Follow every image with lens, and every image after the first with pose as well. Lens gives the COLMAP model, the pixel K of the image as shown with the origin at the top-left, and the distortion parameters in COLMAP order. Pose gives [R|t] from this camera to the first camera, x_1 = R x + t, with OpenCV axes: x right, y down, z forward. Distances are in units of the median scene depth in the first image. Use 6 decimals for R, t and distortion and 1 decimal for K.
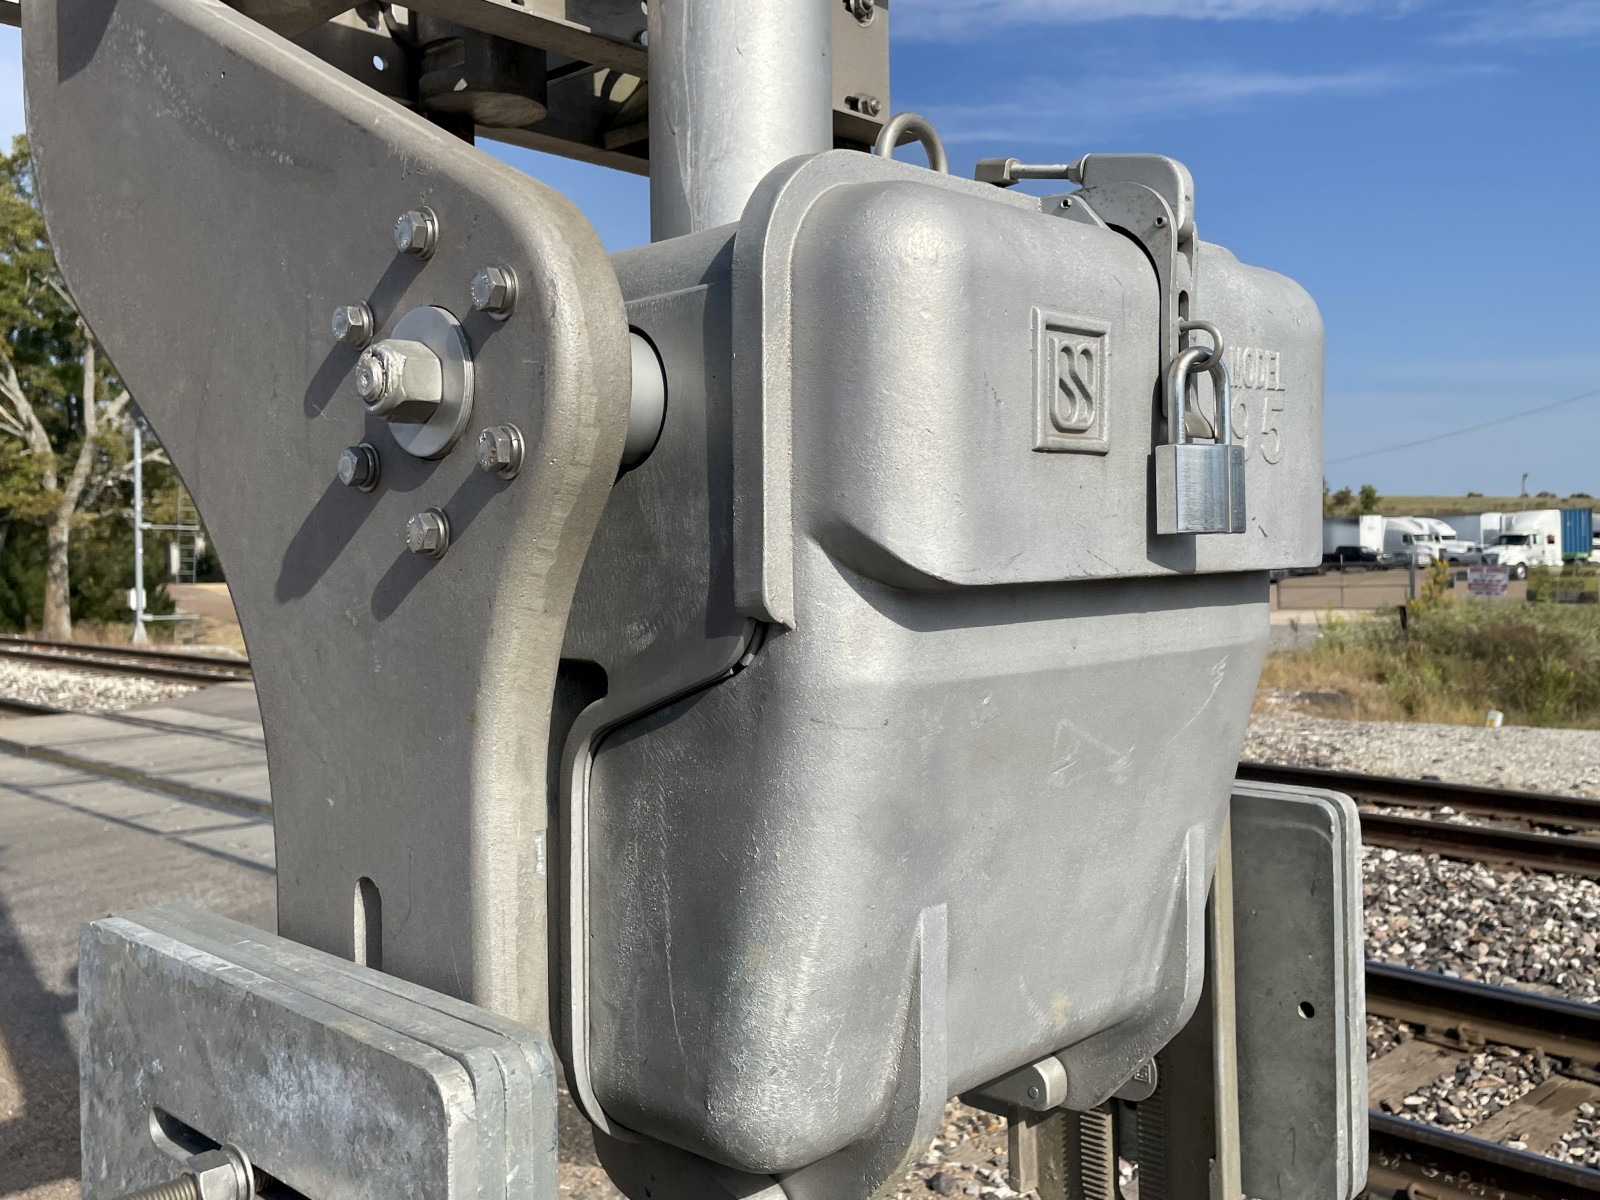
lens RADIAL K [[1498.5, 0, 800.3], [0, 1498.5, 595.0], [0, 0, 1]] dist [0.031855, 0.000000]
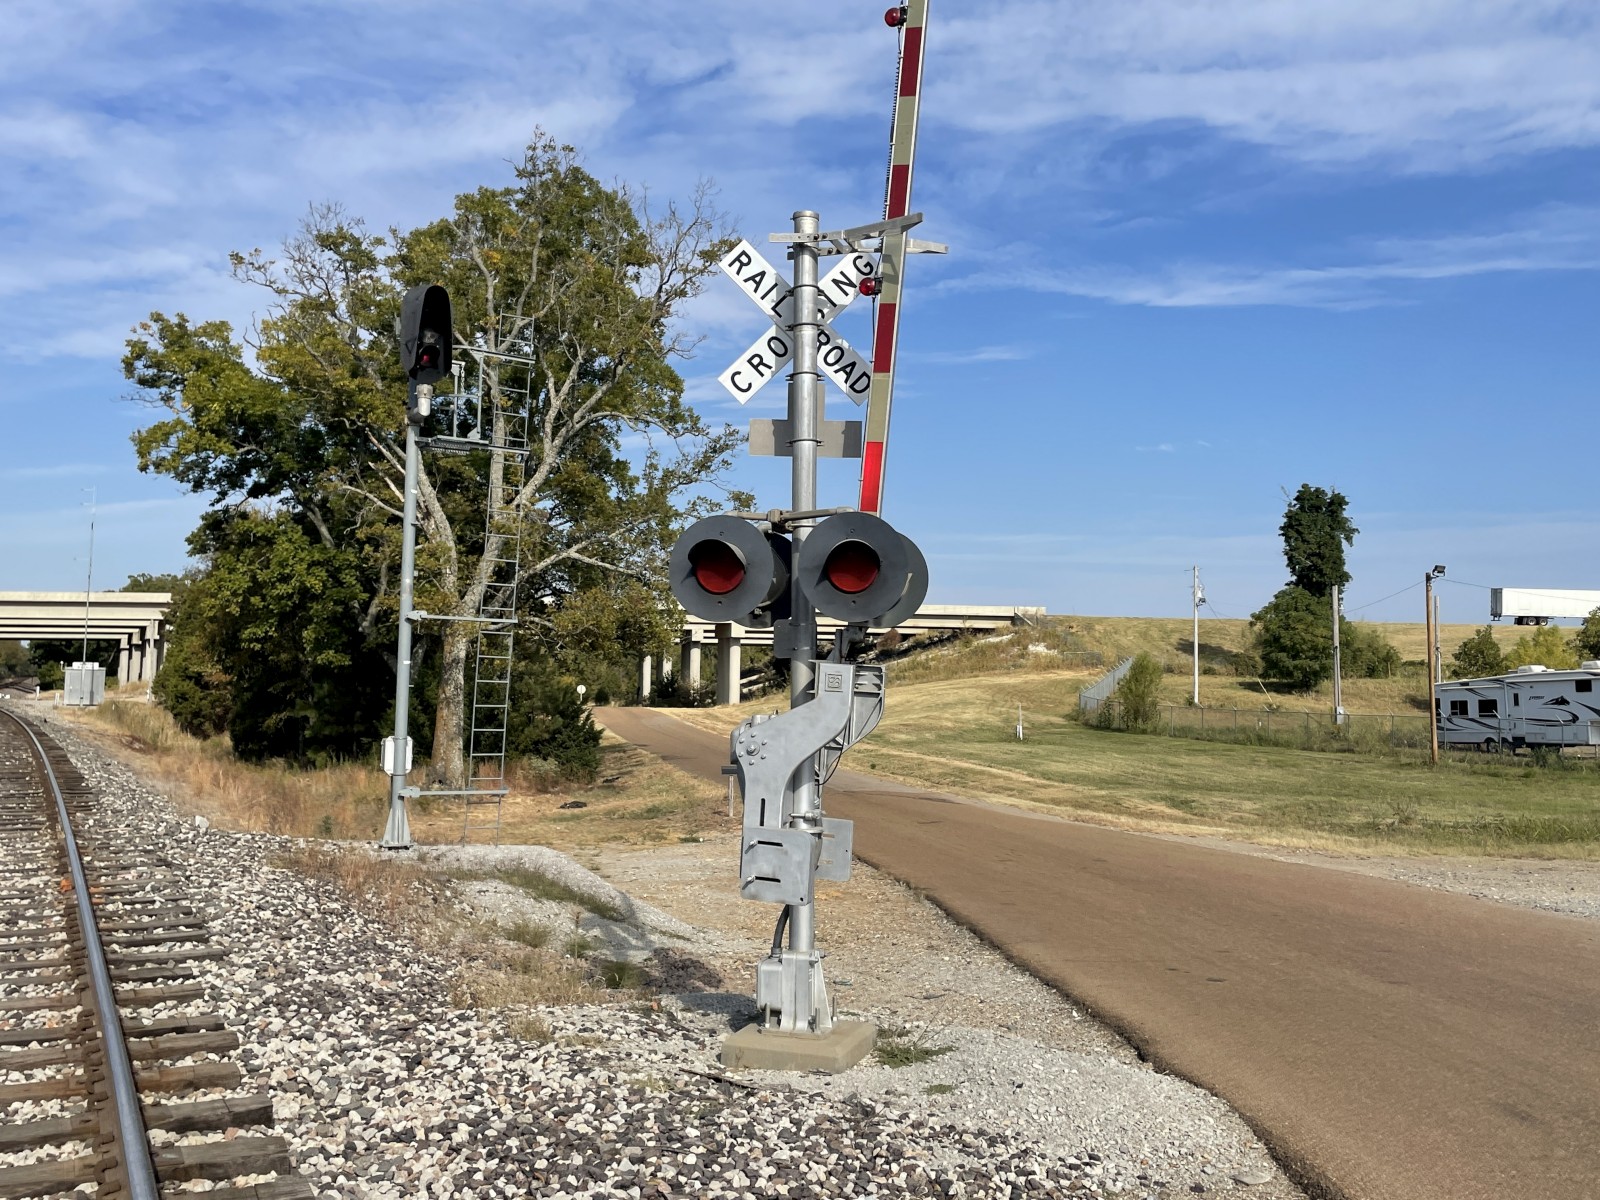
lens RADIAL K [[1400.1, 0, 796.8], [0, 1400.1, 577.2], [0, 0, 1]] dist [0.064282, -0.035102]
pose [[0.956058, 0.001505, -0.293175, -0.075378], [-0.032298, 0.994441, -0.100221, -0.006684], [0.291394, 0.105286, 0.950791, 0.262130]]
